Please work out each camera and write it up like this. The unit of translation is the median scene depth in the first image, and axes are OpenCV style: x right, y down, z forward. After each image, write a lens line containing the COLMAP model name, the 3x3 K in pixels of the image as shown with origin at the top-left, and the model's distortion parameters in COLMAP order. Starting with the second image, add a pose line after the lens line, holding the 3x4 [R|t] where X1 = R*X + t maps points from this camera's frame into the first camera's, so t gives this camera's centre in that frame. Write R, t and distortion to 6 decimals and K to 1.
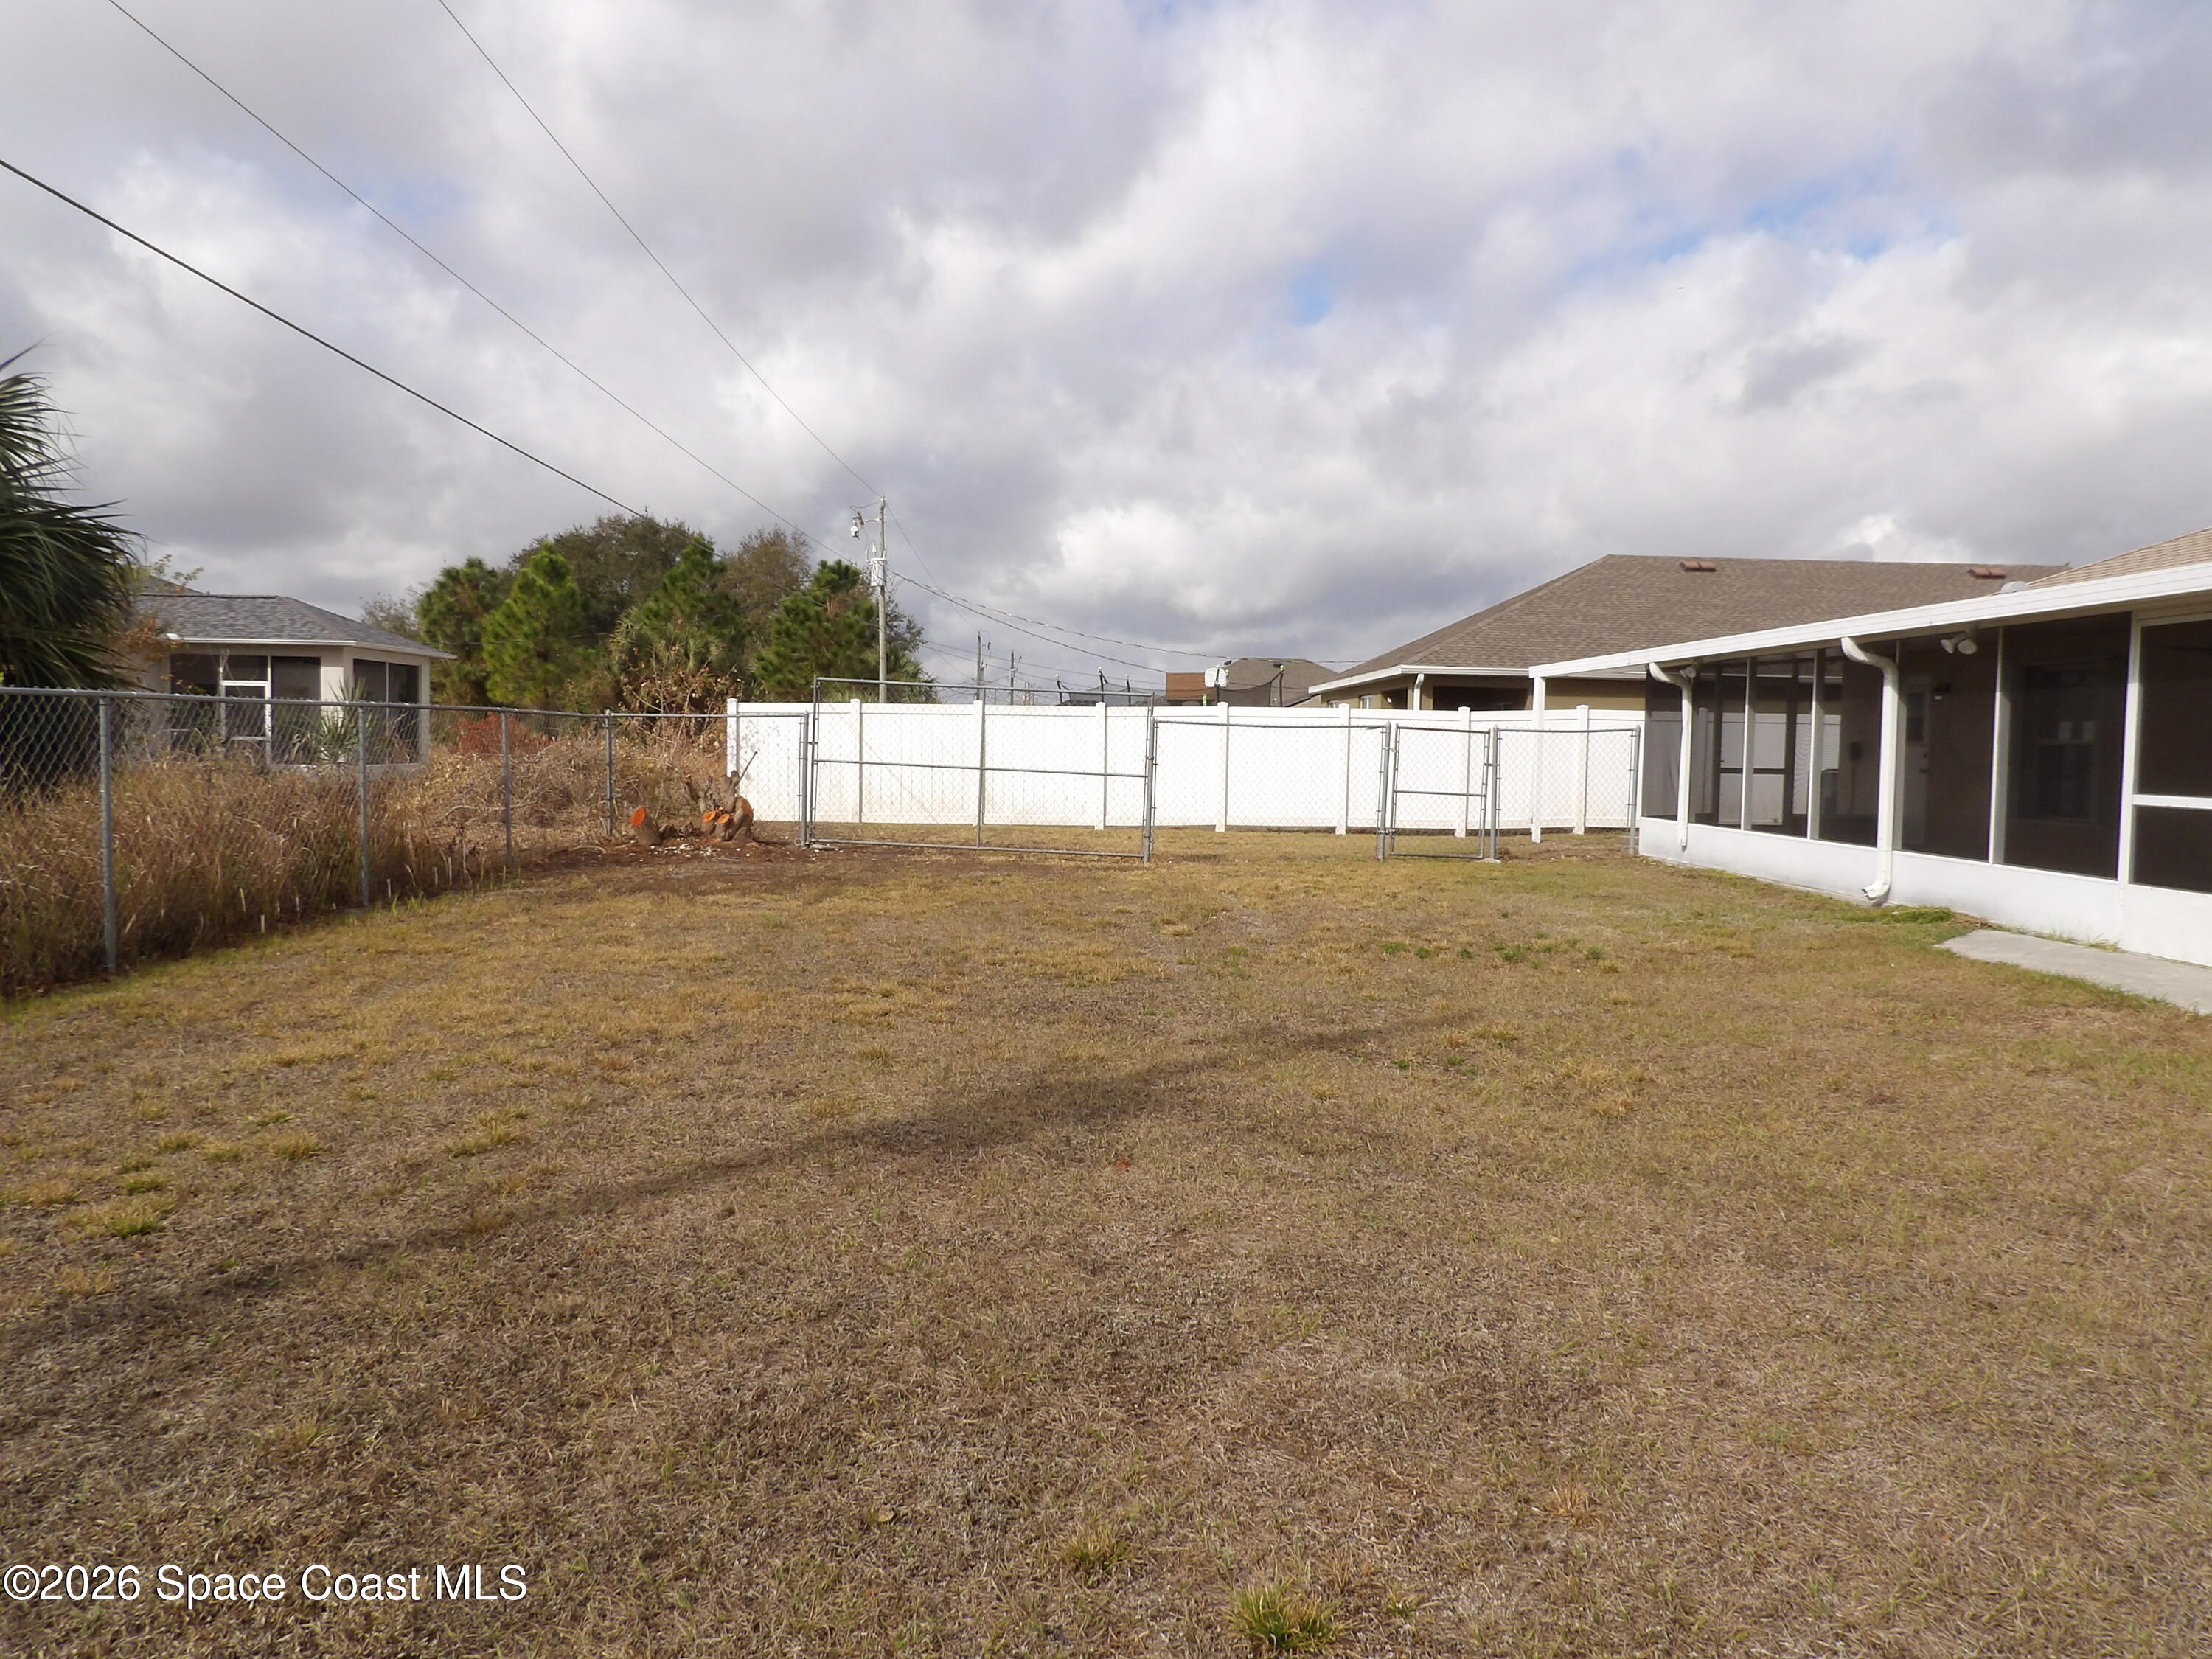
lens RADIAL K [[1638.2, 0, 1116.5], [0, 1638.2, 829.1], [0, 0, 1]] dist [-0.042380, 0.044051]
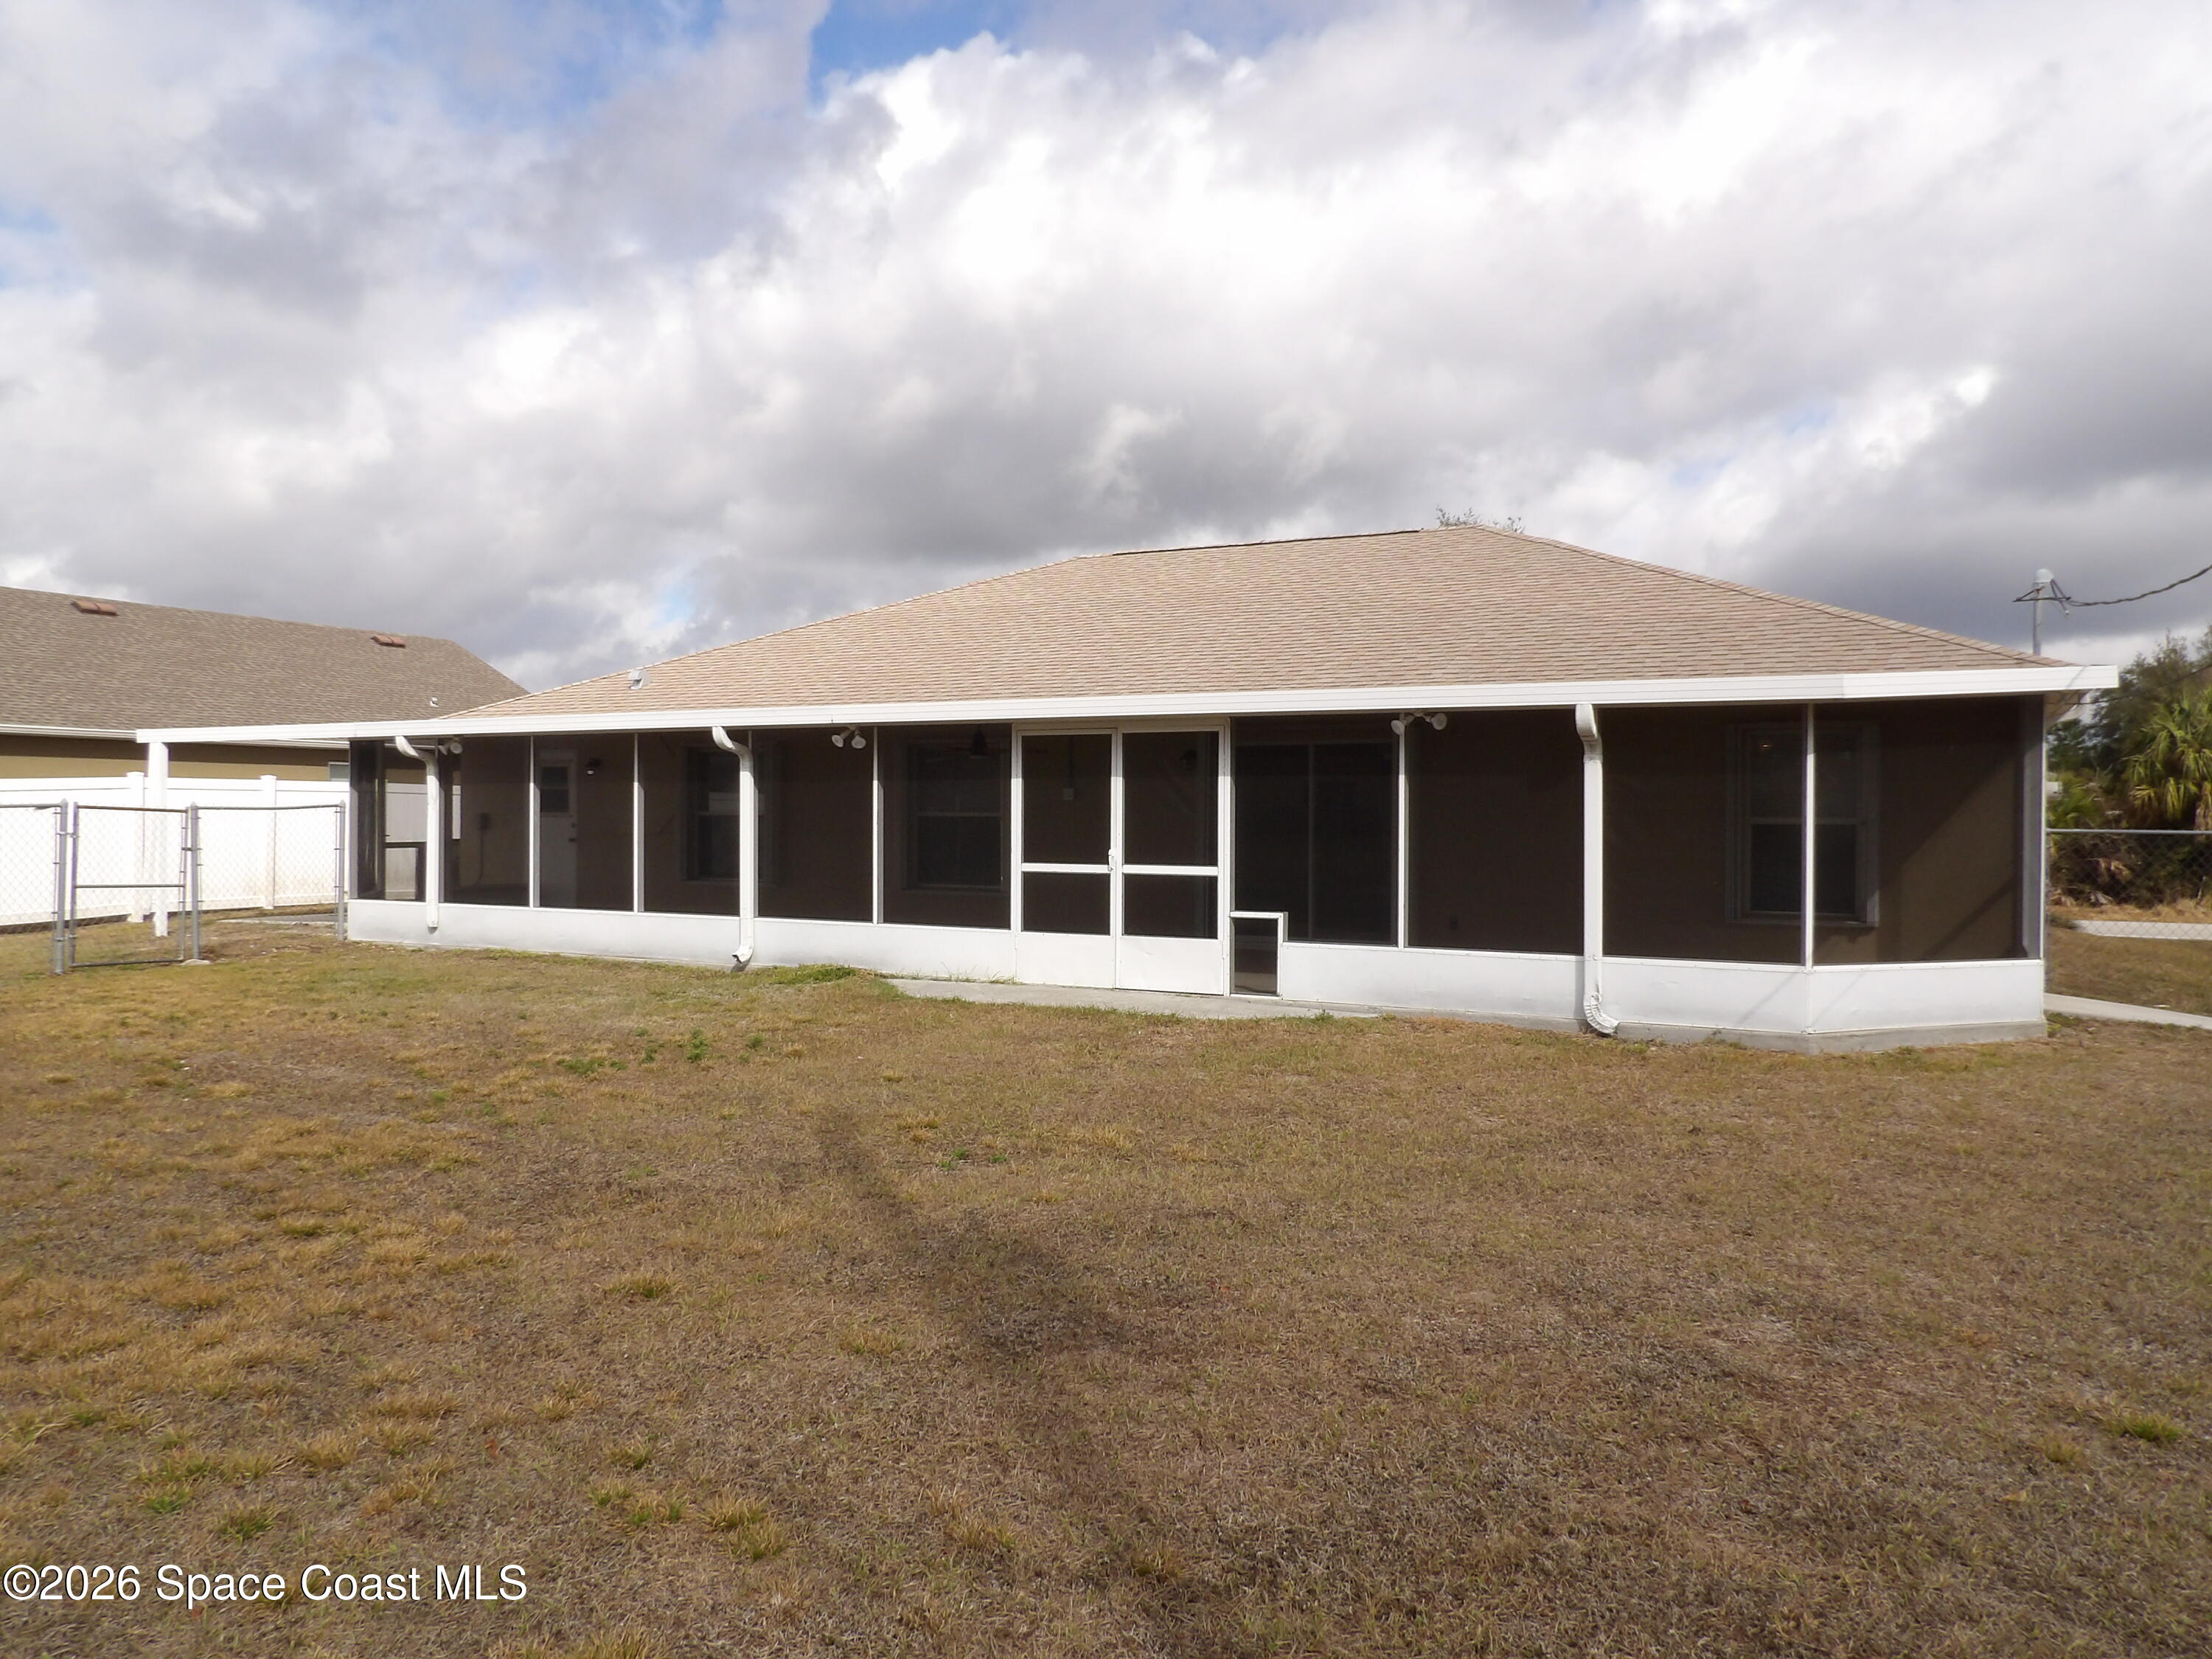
lens RADIAL K [[1638.2, 0, 1116.5], [0, 1638.2, 829.1], [0, 0, 1]] dist [-0.042380, 0.044051]
pose [[0.462086, -0.024544, 0.886495, -0.314802], [0.049137, 0.998790, 0.002040, -0.029692], [-0.885473, 0.042617, 0.462733, 0.197853]]
